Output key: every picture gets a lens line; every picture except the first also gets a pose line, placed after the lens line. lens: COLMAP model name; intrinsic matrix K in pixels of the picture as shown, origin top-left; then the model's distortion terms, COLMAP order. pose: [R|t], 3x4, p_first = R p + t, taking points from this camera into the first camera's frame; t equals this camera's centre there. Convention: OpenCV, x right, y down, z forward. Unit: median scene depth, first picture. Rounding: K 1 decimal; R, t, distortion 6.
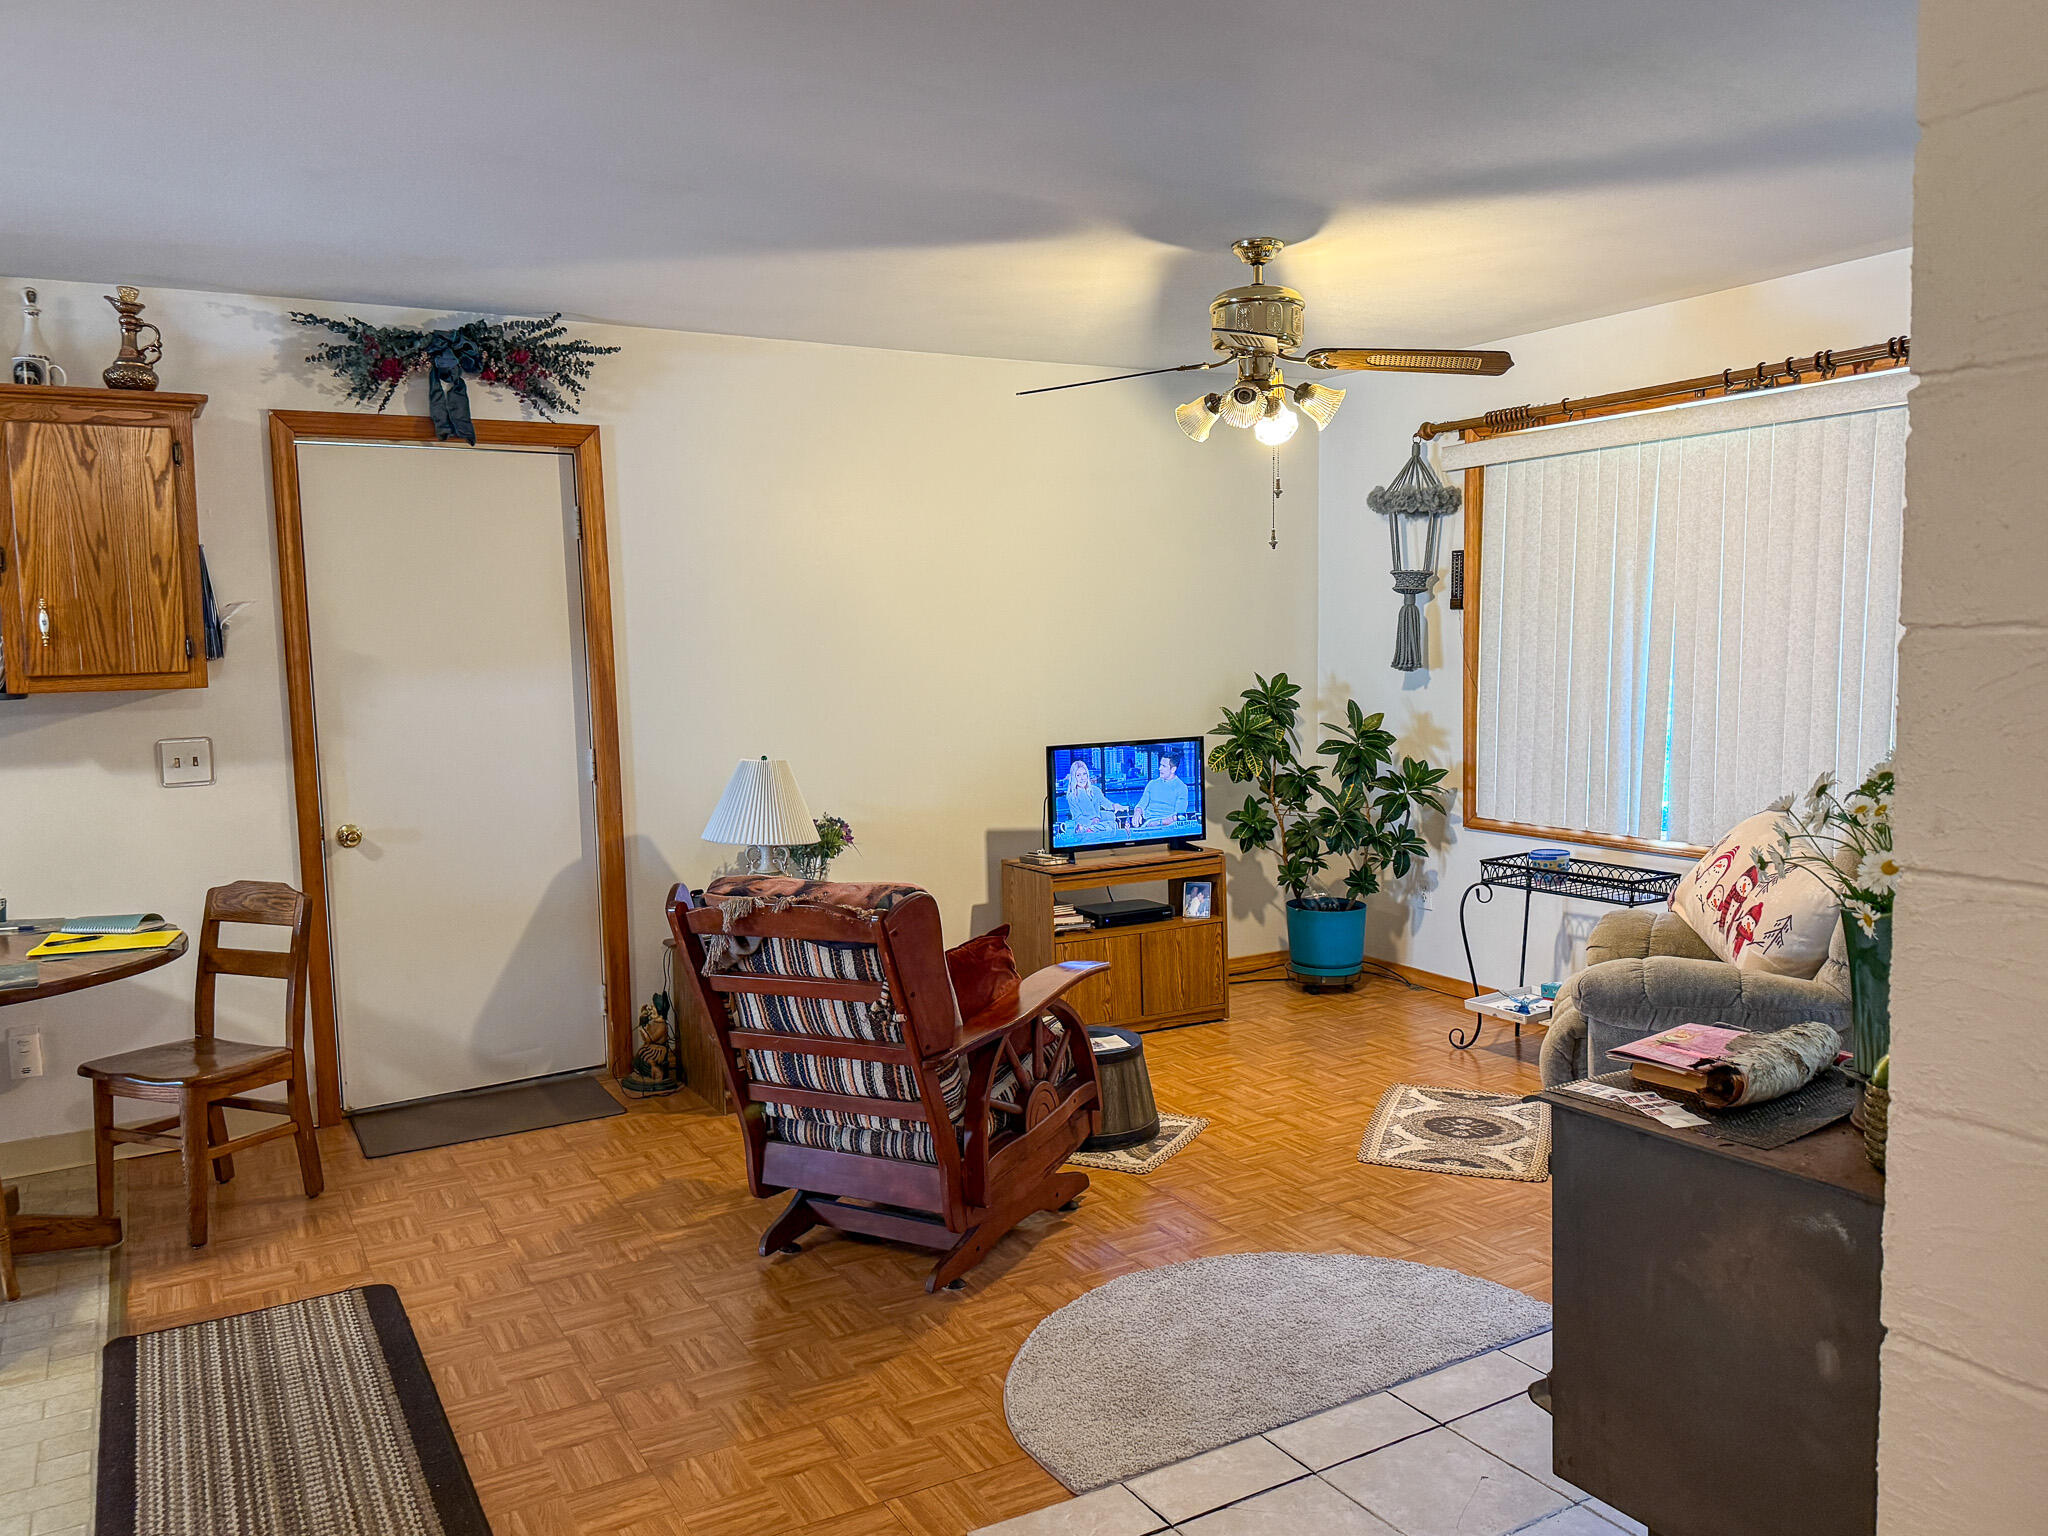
lens RADIAL K [[1502.7, 0, 1019.1], [0, 1502.7, 778.2], [0, 0, 1]] dist [0.075017, -0.082383]
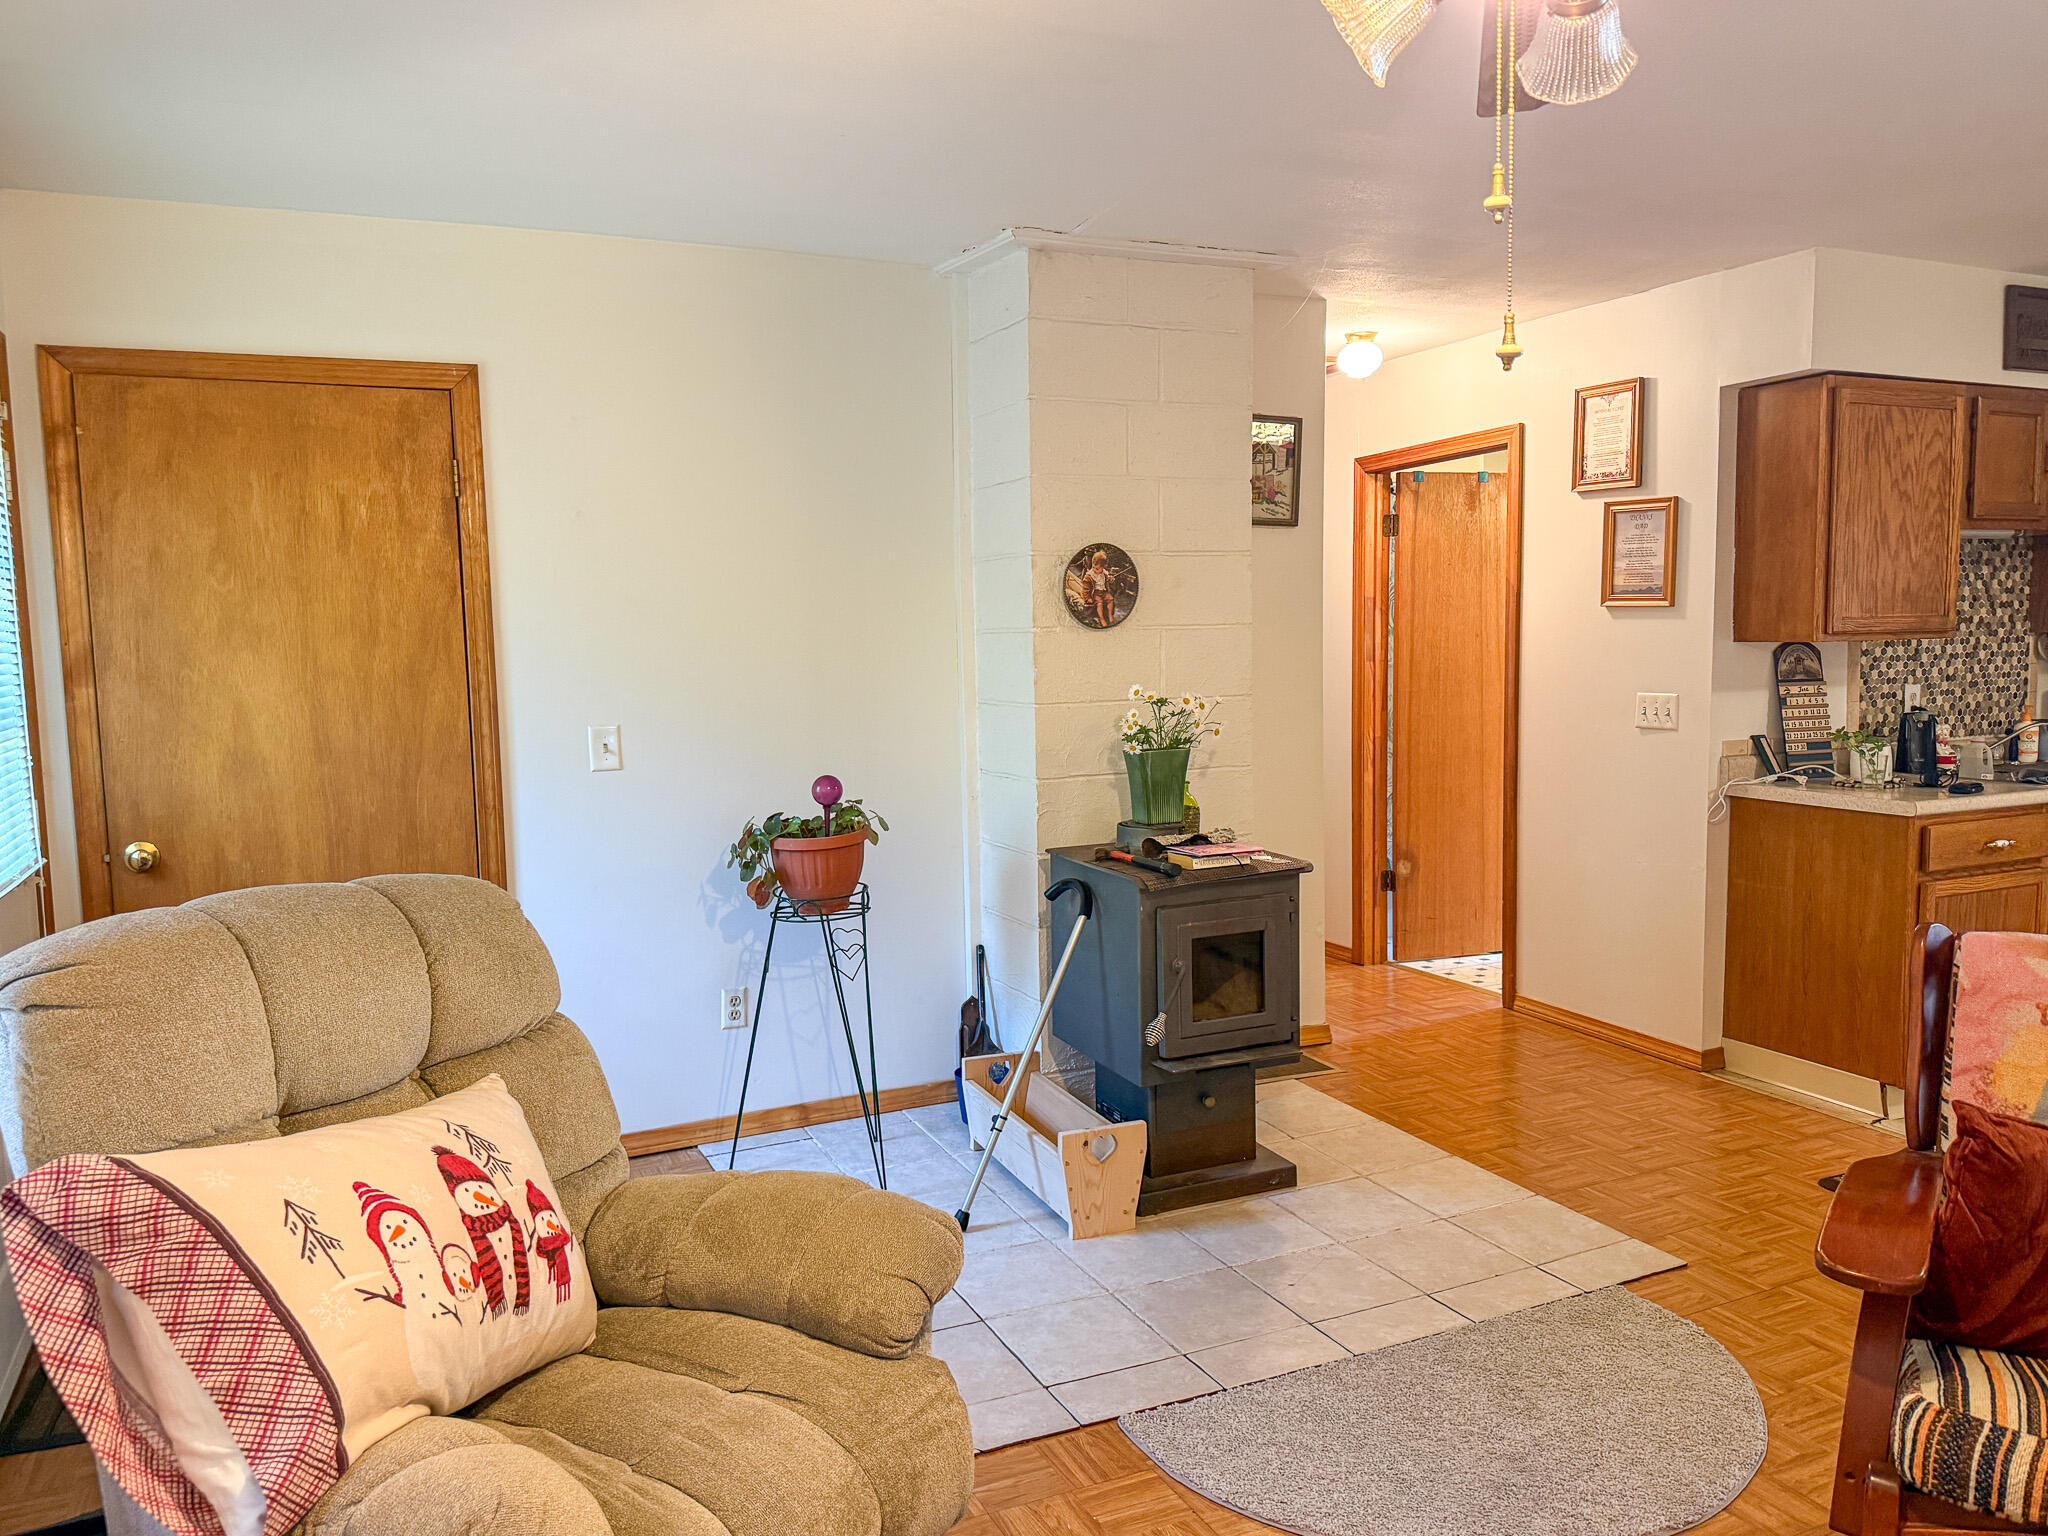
lens RADIAL K [[1502.7, 0, 1014.1], [0, 1502.7, 765.7], [0, 0, 1]] dist [0.075017, -0.082383]
pose [[-0.995314, 0.039075, 0.088447, 0.182937], [0.054573, 0.982108, 0.180236, -0.094323], [-0.079821, 0.184218, -0.979639, 0.984751]]
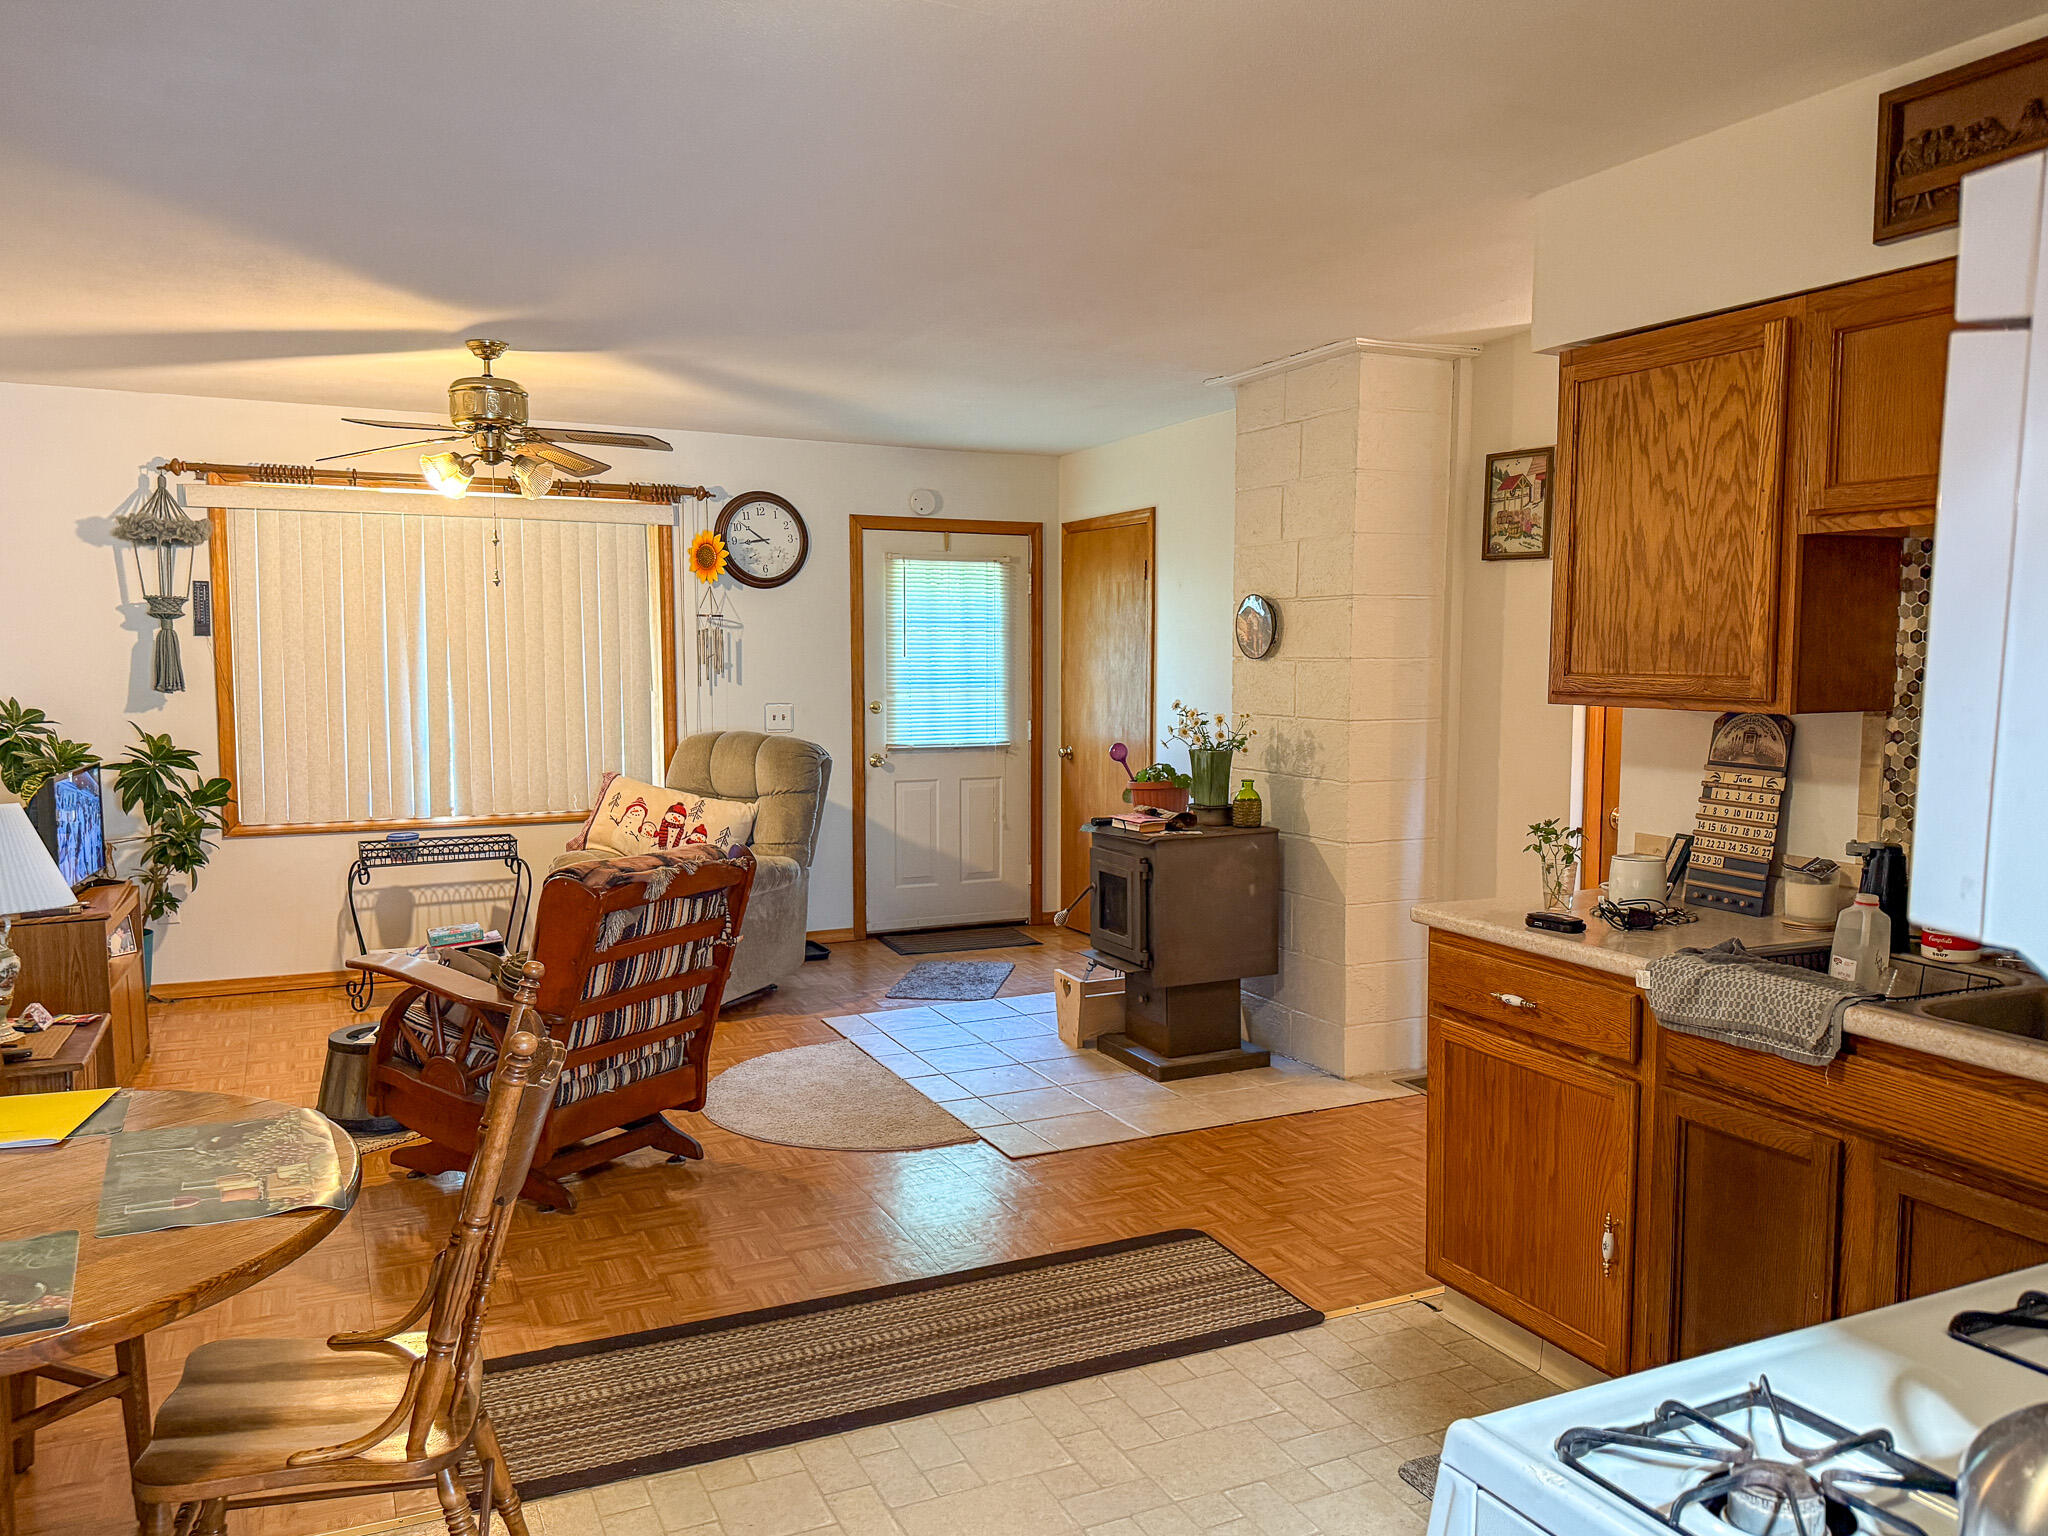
lens RADIAL K [[1502.7, 0, 1017.5], [0, 1502.7, 765.6], [0, 0, 1]] dist [0.075017, -0.082383]
pose [[0.081069, -0.050763, 0.995415, -0.753083], [0.089837, 0.995009, 0.043426, -0.014864], [-0.992652, 0.085905, 0.085224, 0.343511]]
